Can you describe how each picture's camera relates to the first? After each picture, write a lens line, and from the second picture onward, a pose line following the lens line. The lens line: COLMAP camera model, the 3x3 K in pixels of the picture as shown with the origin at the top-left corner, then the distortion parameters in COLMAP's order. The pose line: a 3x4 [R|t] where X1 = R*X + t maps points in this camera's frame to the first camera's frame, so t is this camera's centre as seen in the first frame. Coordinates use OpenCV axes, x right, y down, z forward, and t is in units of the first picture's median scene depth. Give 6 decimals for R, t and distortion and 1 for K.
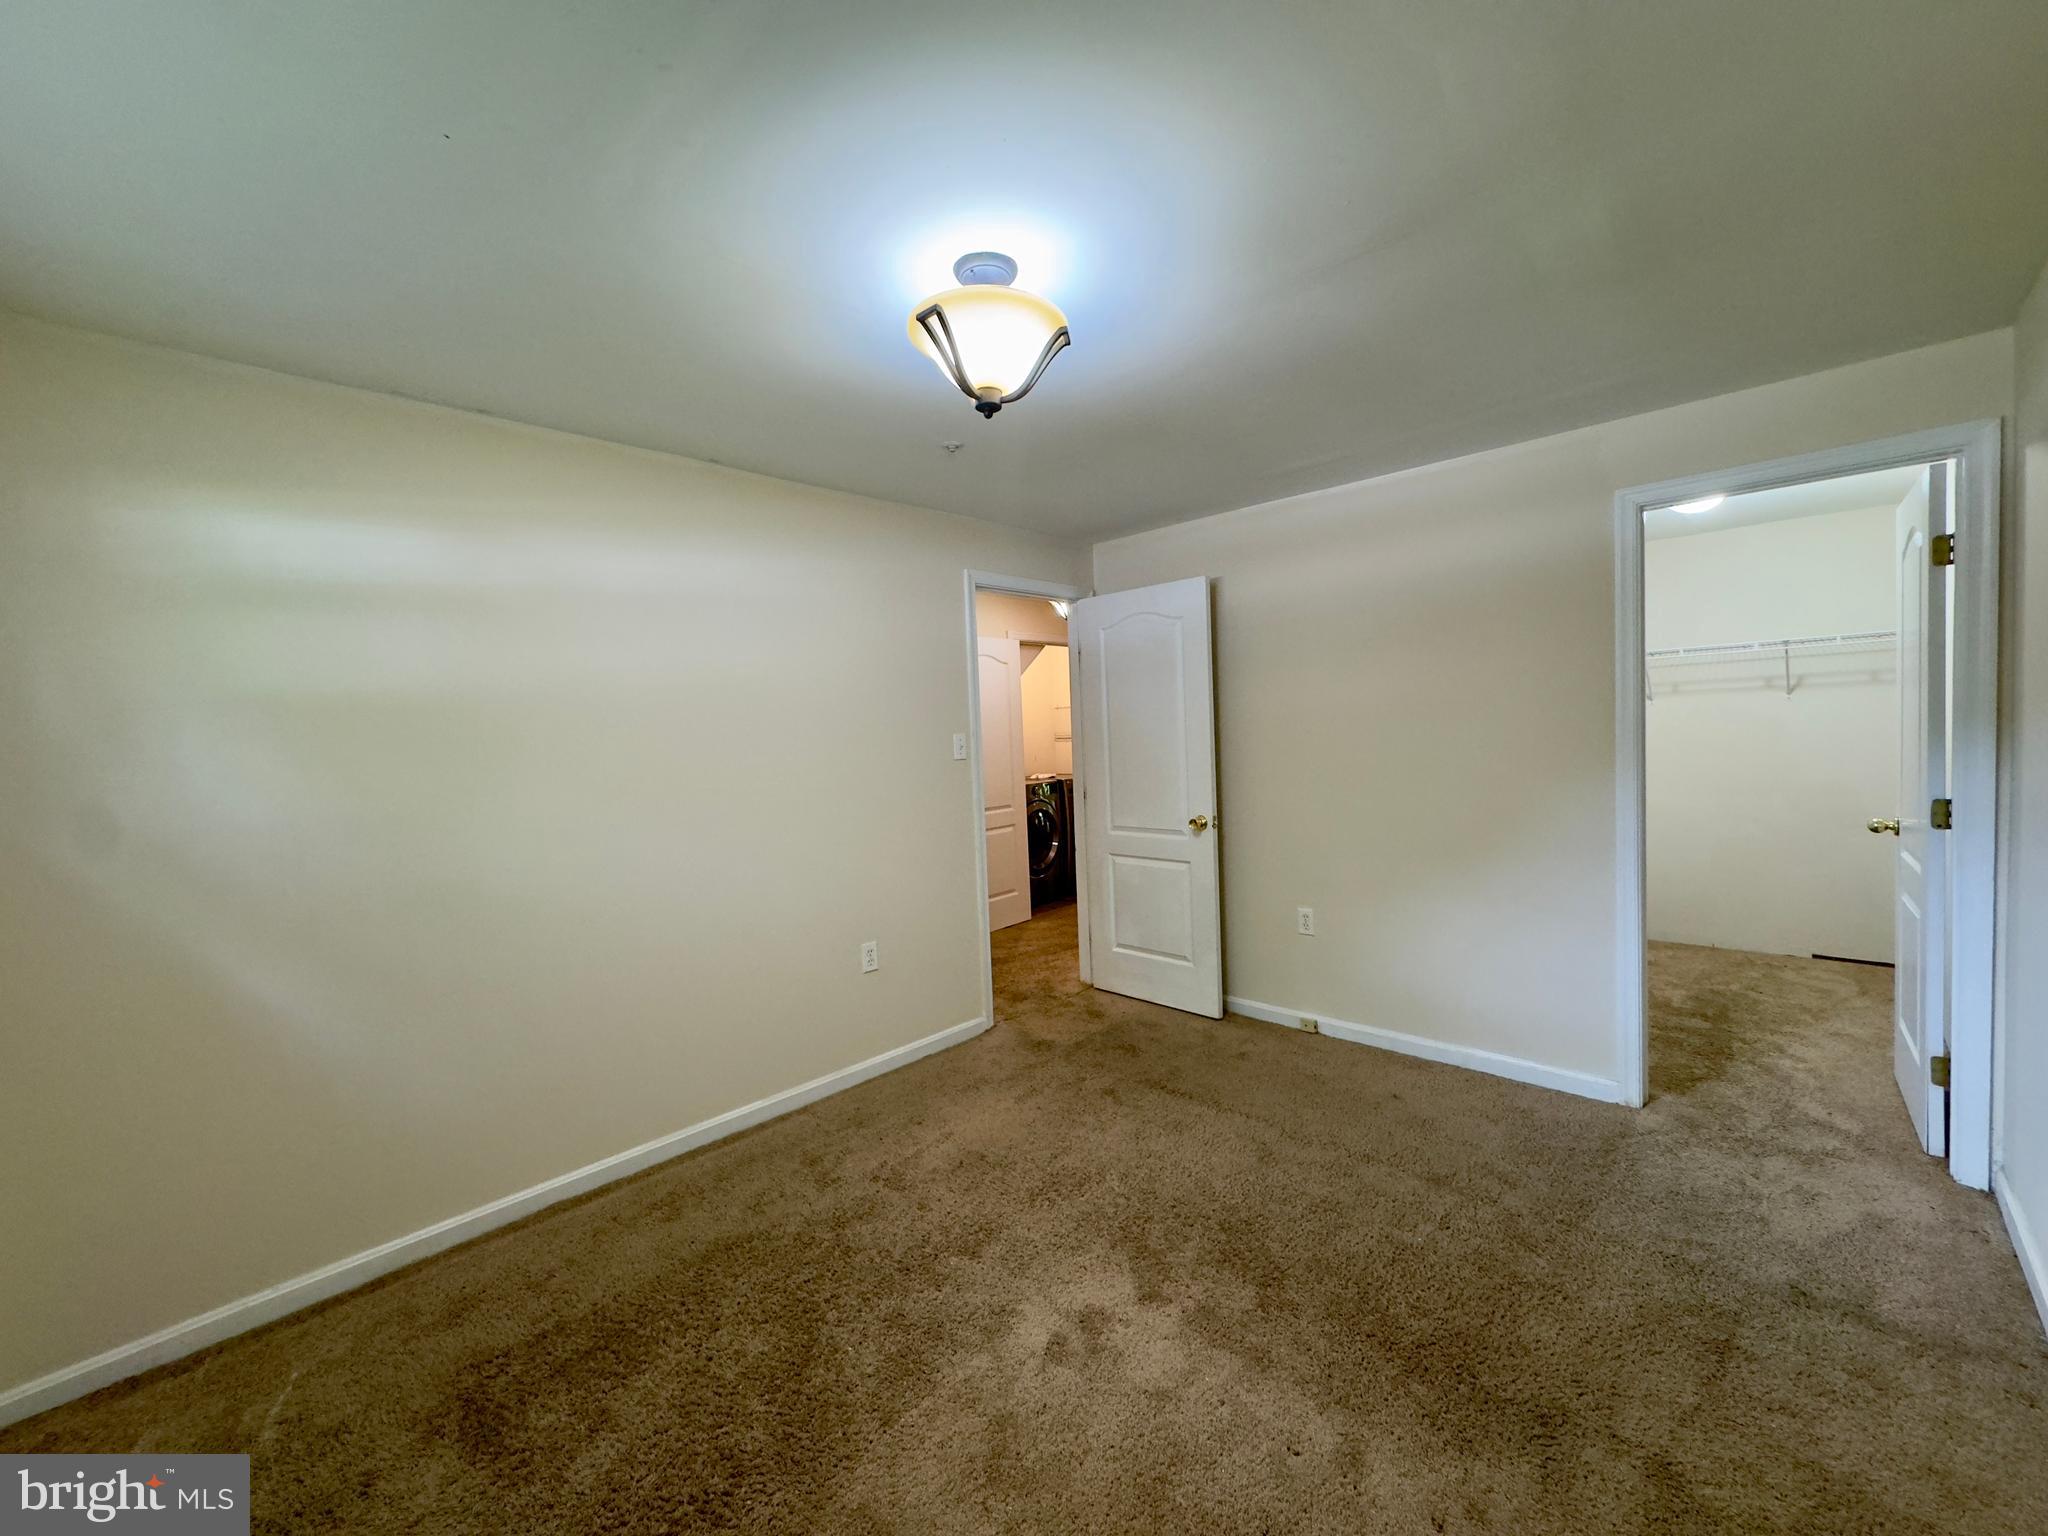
lens RADIAL K [[814.6, 0, 1024.0], [0, 814.6, 768.0], [0, 0, 1]] dist [-0.000850, -0.000178]
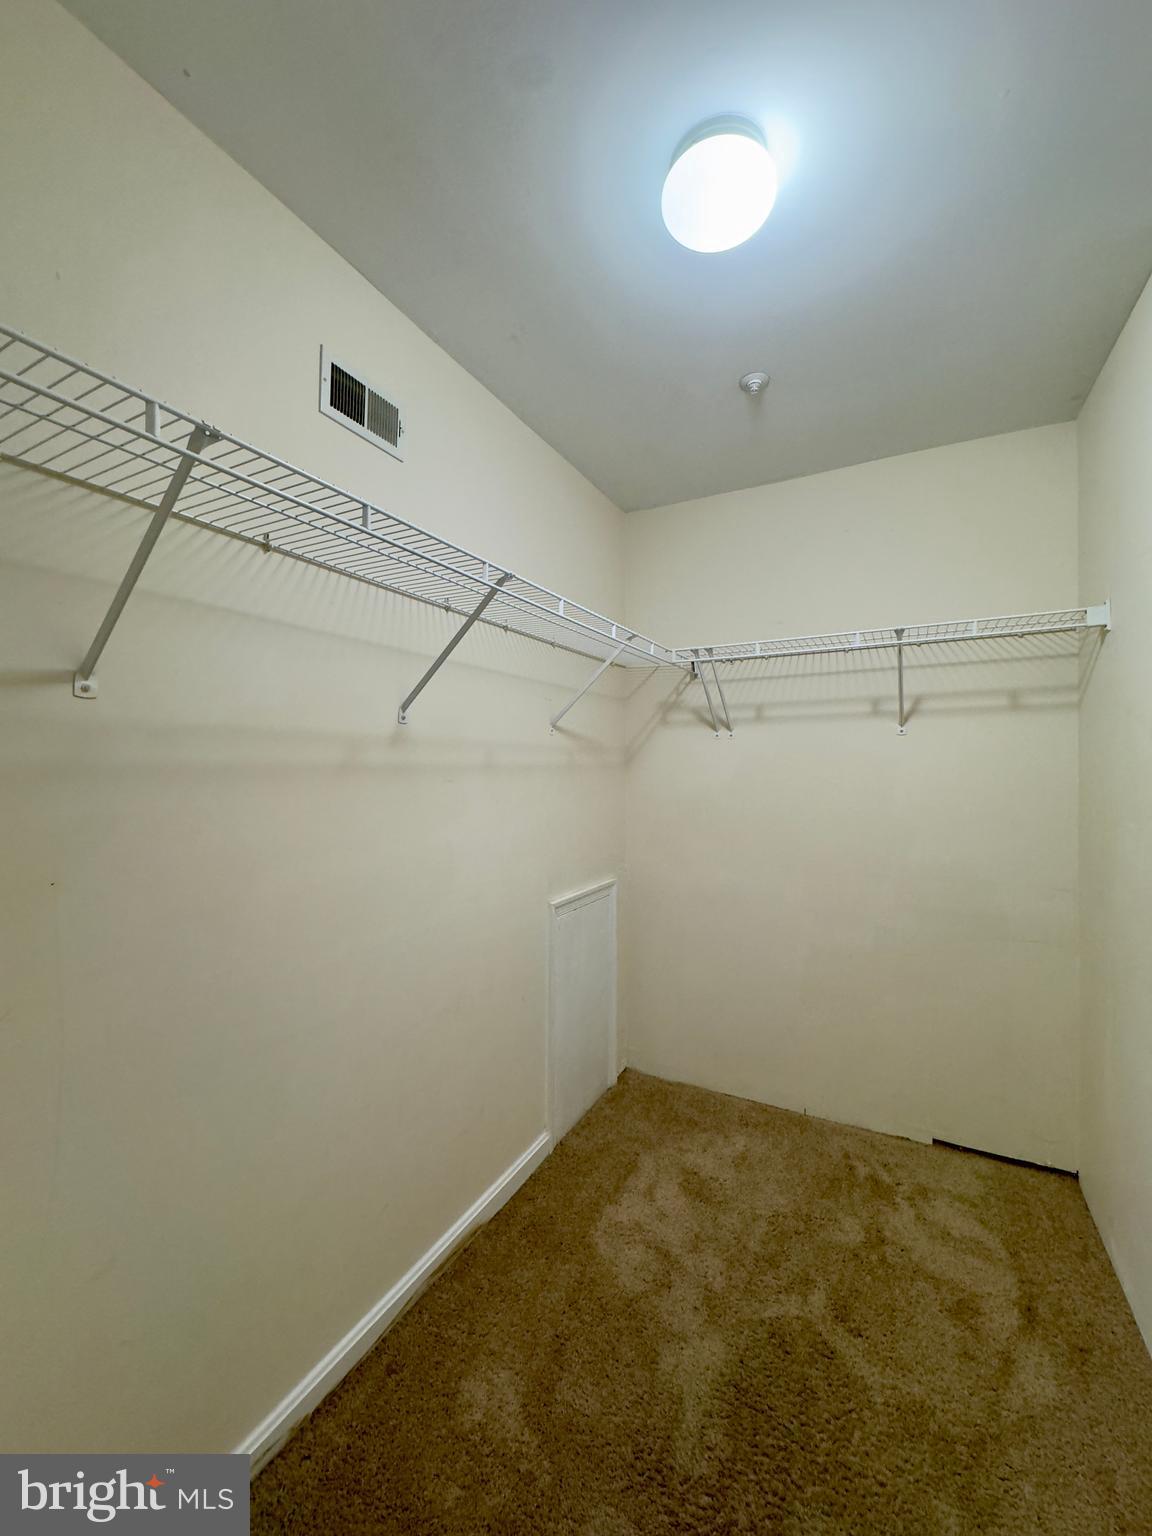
lens RADIAL K [[623.9, 0, 576.0], [0, 623.9, 768.0], [0, 0, 1]] dist [0.026526, -0.000087]
pose [[0.958068, 0.041268, 0.283555, 0.559778], [-0.029722, 0.998549, -0.044901, -0.027872], [-0.284996, 0.034591, 0.957904, 0.605253]]
